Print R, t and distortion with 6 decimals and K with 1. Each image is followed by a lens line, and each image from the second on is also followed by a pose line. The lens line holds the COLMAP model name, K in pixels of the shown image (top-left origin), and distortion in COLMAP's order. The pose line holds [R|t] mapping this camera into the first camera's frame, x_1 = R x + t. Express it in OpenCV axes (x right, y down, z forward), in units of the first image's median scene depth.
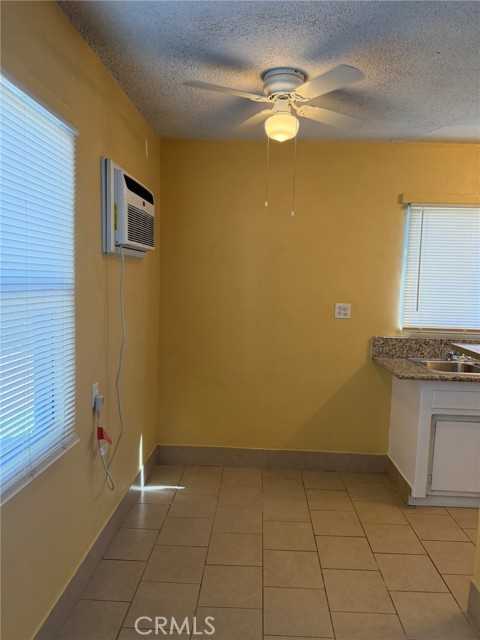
lens RADIAL K [[457.9, 0, 241.0], [0, 457.9, 322.4], [0, 0, 1]] dist [0.051783, -0.022008]
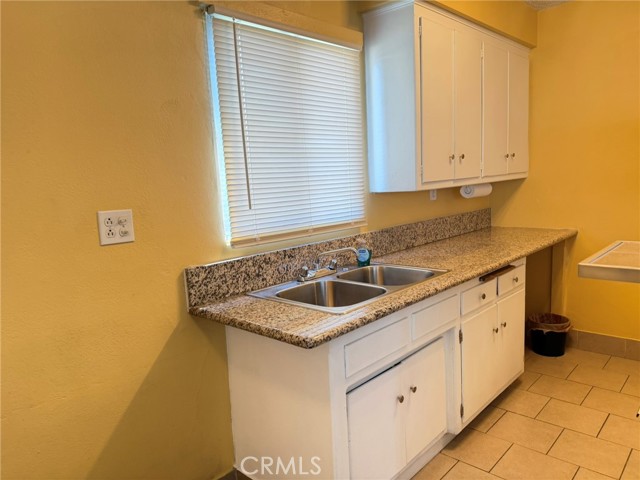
lens RADIAL K [[457.9, 0, 319.8], [0, 457.9, 240.3], [0, 0, 1]] dist [0.051783, -0.022008]
pose [[0.644302, -0.160726, 0.747691, 0.008180], [0.140083, 0.985928, 0.091225, -0.026240], [-0.751832, 0.045962, 0.657751, 0.572635]]
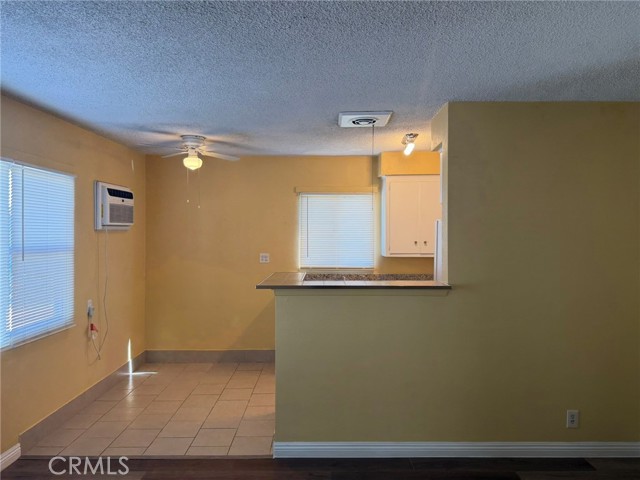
lens RADIAL K [[457.9, 0, 319.9], [0, 457.9, 234.9], [0, 0, 1]] dist [0.051783, -0.022008]
pose [[0.998994, -0.022010, 0.039082, 0.367534], [0.025364, 0.995841, -0.087505, 0.039893], [-0.036993, 0.088408, 0.995397, -0.619124]]
